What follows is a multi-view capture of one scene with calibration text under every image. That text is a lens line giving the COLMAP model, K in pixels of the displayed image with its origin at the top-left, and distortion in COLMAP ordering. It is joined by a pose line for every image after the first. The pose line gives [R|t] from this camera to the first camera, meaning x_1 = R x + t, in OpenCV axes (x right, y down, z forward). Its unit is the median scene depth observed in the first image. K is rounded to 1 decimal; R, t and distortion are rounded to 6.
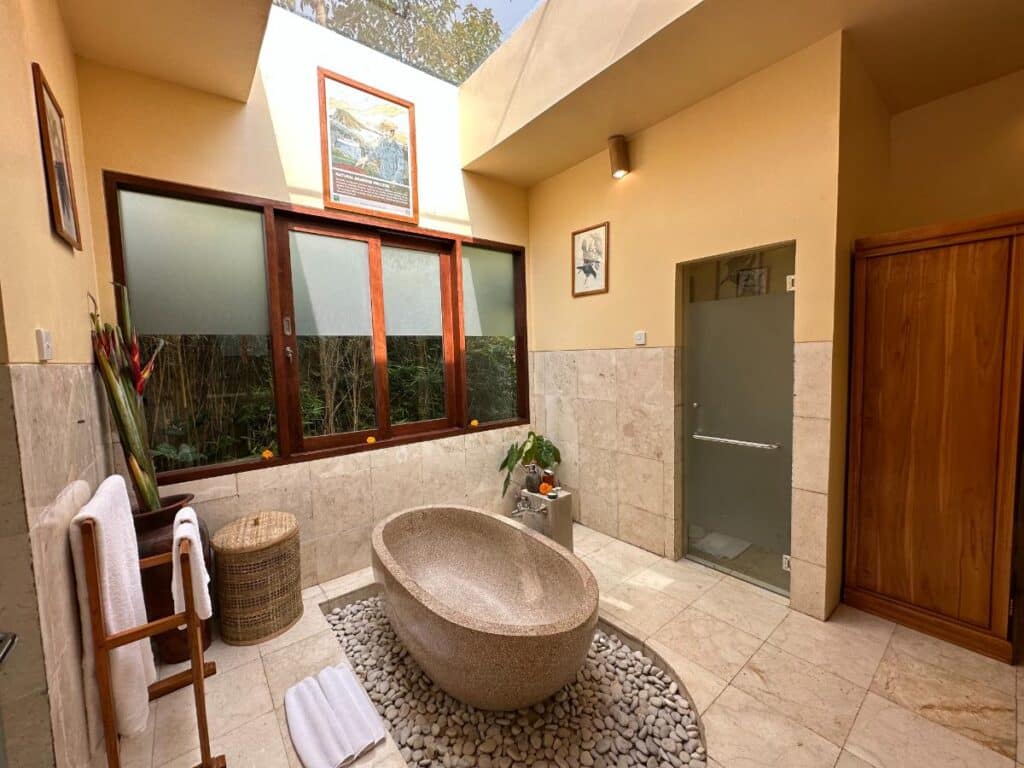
lens RADIAL K [[409.5, 0, 514.4], [0, 409.5, 378.8], [0, 0, 1]] dist [-0.014740, -0.000081]
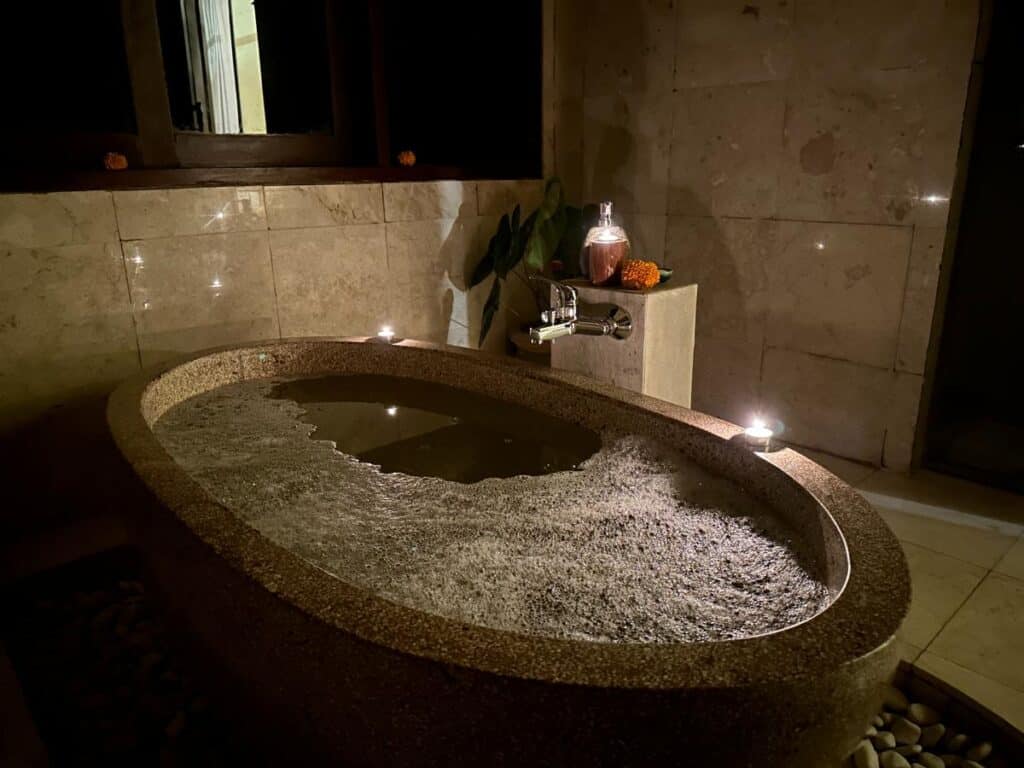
lens RADIAL K [[701.0, 0, 515.9], [0, 701.0, 385.3], [0, 0, 1]] dist [0.009104, -0.024999]
pose [[0.997593, -0.003066, 0.069276, -0.046549], [-0.012307, 0.975334, 0.220392, 0.193074], [-0.068243, -0.220714, 0.972948, 0.333504]]
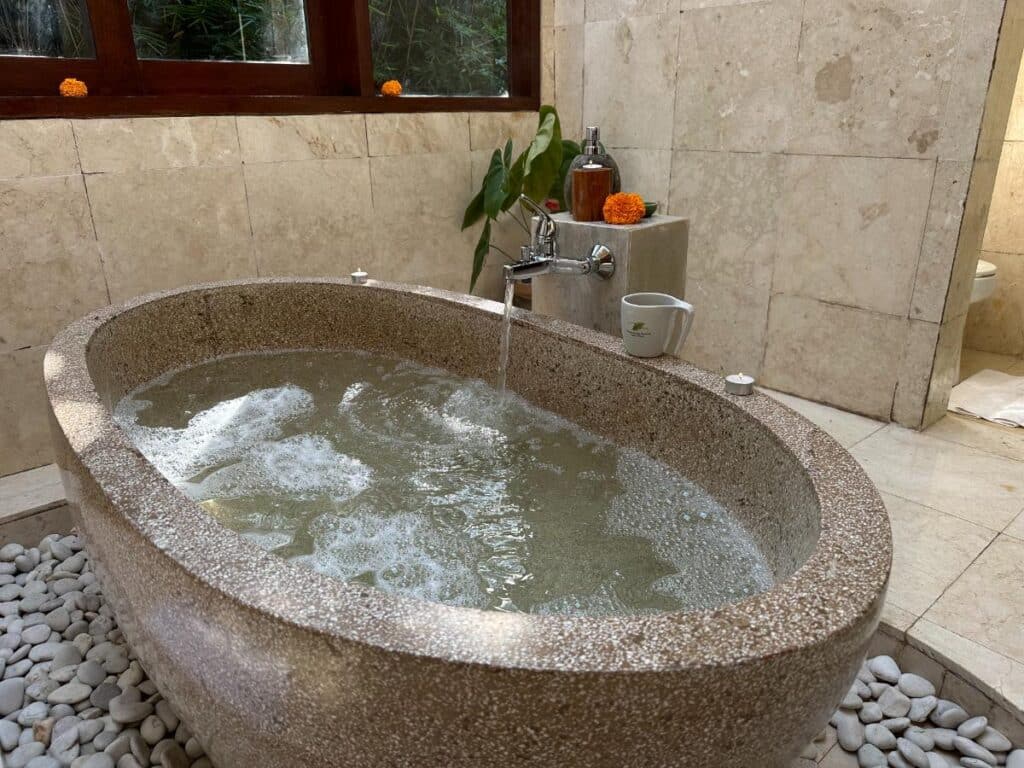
lens RADIAL K [[701.0, 0, 510.7], [0, 701.0, 385.6], [0, 0, 1]] dist [0.009104, -0.024999]
pose [[0.999375, 0.003465, 0.035192, -0.015276], [-0.013432, 0.957797, 0.287131, 0.205276], [-0.032712, -0.287424, 0.957245, 0.362181]]
